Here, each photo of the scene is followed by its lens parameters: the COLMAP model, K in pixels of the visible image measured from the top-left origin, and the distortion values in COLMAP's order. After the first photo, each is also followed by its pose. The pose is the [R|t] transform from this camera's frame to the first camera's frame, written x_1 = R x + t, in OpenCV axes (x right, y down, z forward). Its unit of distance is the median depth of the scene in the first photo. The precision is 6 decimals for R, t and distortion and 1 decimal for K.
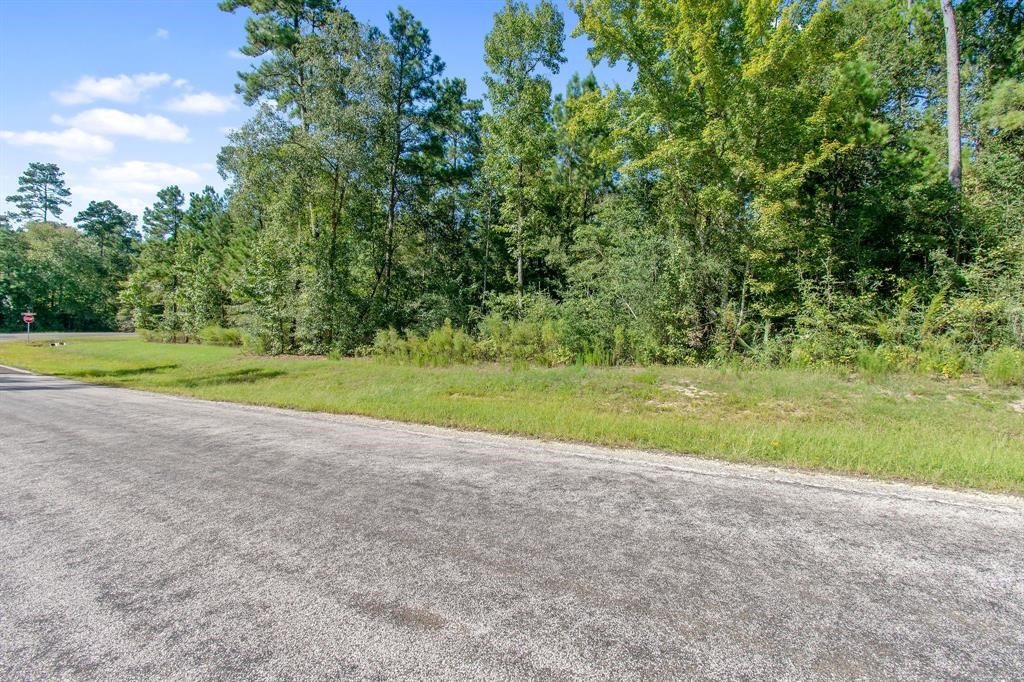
lens RADIAL K [[428.7, 0, 459.3], [0, 428.7, 337.4], [0, 0, 1]] dist [-0.004451, 0.000676]
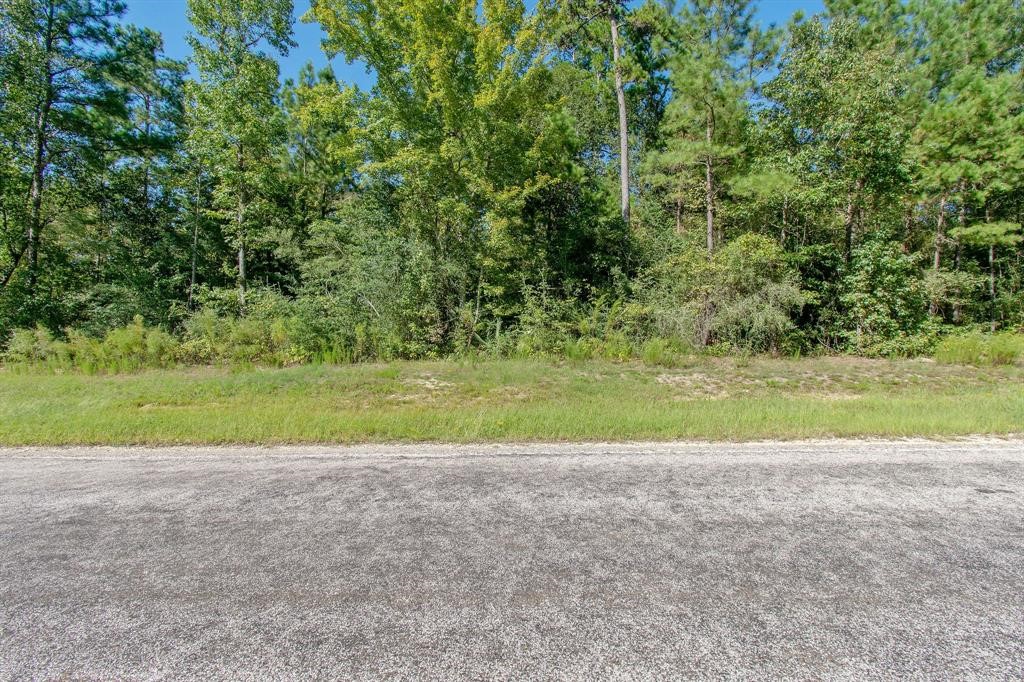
lens RADIAL K [[428.7, 0, 508.4], [0, 428.7, 340.3], [0, 0, 1]] dist [-0.004451, 0.000676]
pose [[0.889992, -0.020019, 0.455536, 0.225903], [0.017930, 0.999800, 0.008908, 0.009960], [-0.455623, 0.000240, 0.890173, -0.063145]]
